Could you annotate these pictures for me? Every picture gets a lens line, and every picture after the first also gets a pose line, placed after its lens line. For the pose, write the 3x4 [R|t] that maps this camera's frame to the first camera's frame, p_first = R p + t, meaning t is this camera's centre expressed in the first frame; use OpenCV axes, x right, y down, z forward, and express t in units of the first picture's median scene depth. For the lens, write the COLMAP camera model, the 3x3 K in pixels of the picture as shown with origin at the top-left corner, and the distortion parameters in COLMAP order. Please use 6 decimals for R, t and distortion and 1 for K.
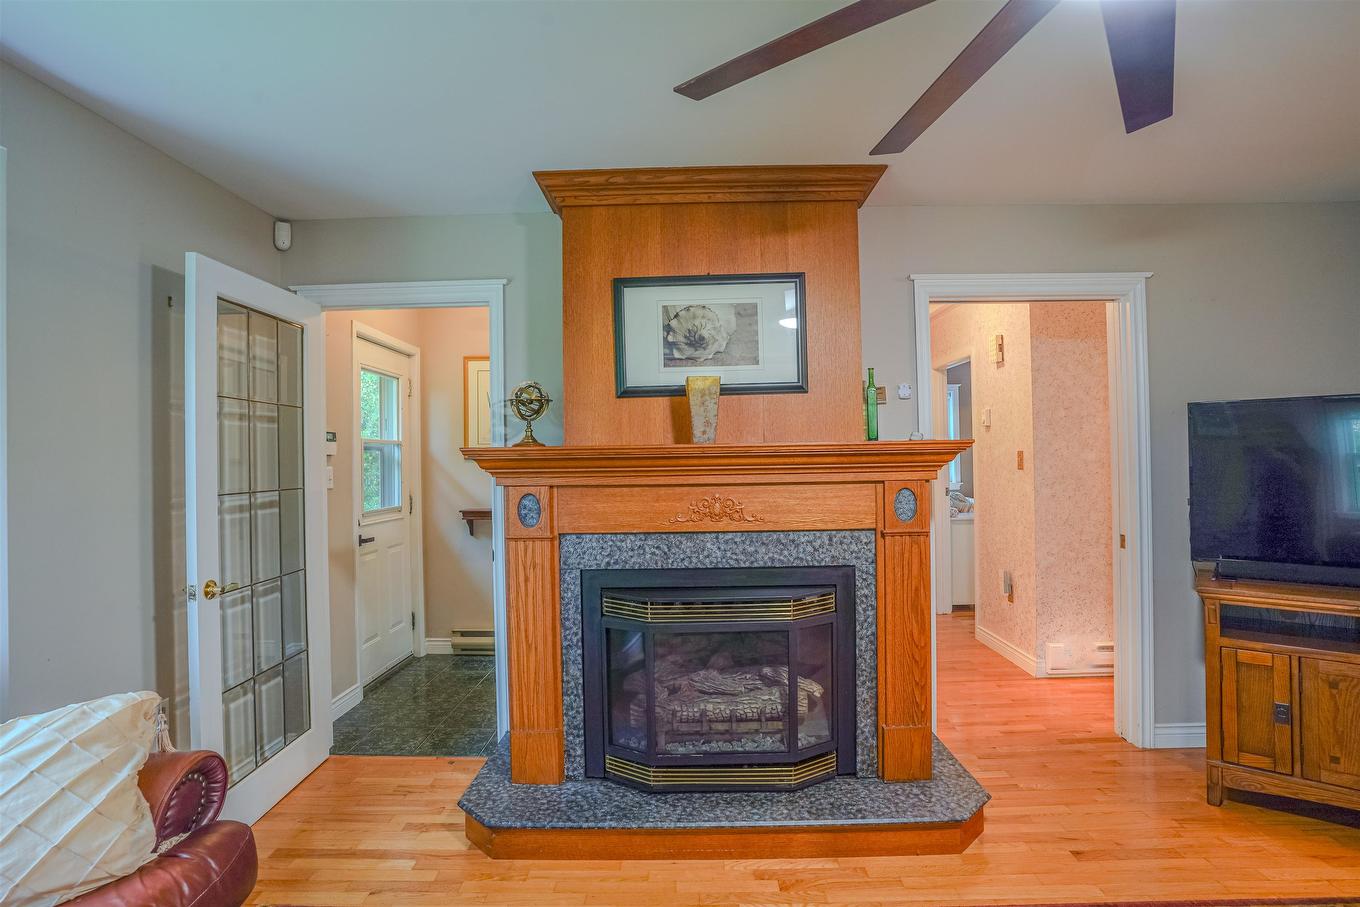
lens RADIAL K [[674.2, 0, 681.8], [0, 674.2, 450.2], [0, 0, 1]] dist [-0.081424, 0.038386]
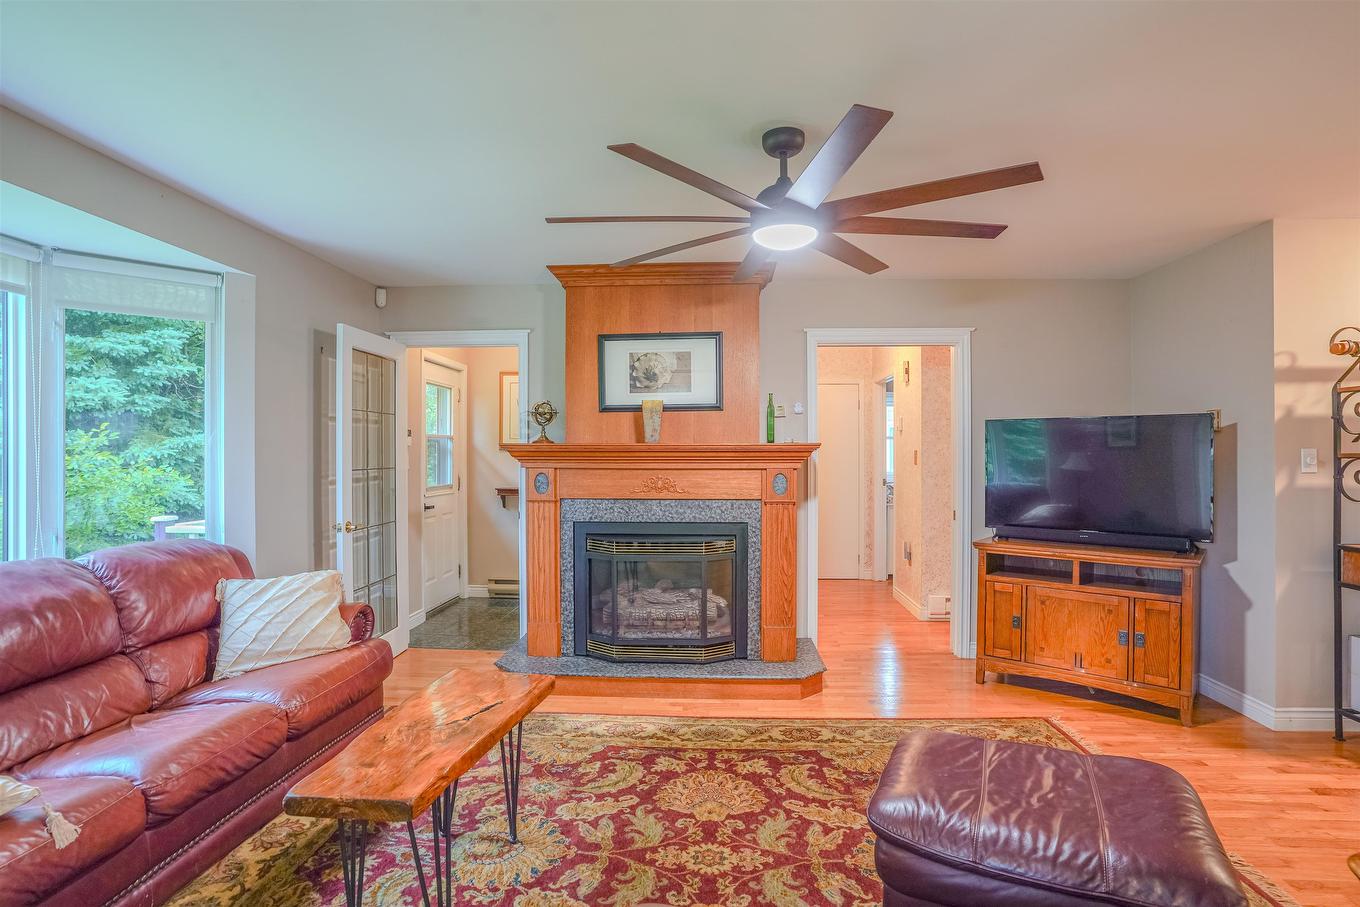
lens RADIAL K [[674.2, 0, 681.8], [0, 674.2, 450.2], [0, 0, 1]] dist [-0.081424, 0.038386]
pose [[0.998965, 0.015664, -0.042711, 0.167989], [-0.015247, 0.999833, 0.010080, -0.009646], [0.042862, -0.009418, 0.999037, -0.563735]]
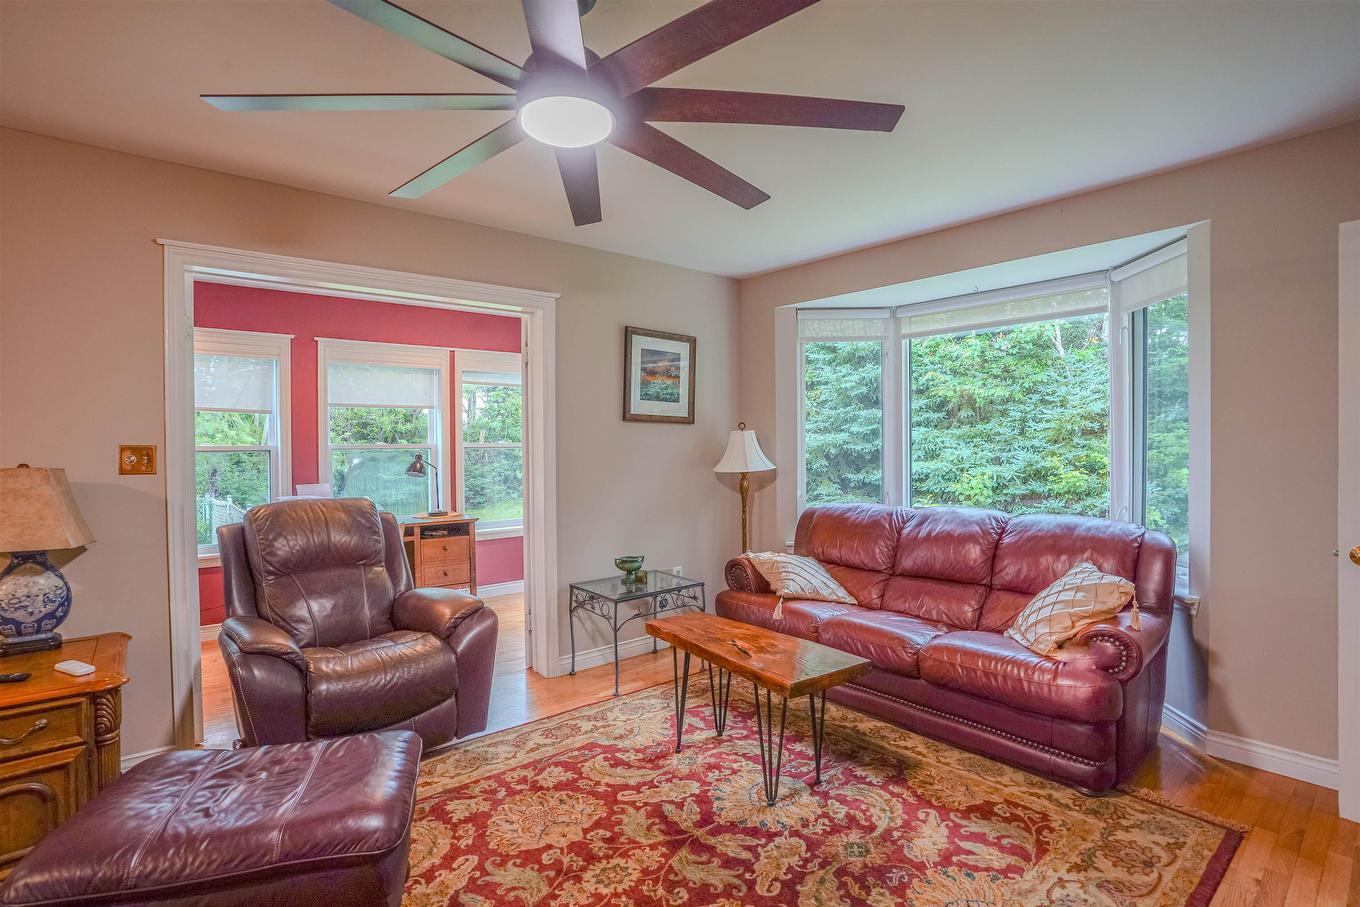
lens RADIAL K [[674.2, 0, 681.8], [0, 674.2, 450.2], [0, 0, 1]] dist [-0.081424, 0.038386]
pose [[-0.754353, 0.030292, -0.655770, 0.611949], [0.032994, 0.999422, 0.008213, 0.009809], [0.655639, -0.015441, -0.754916, 0.933055]]
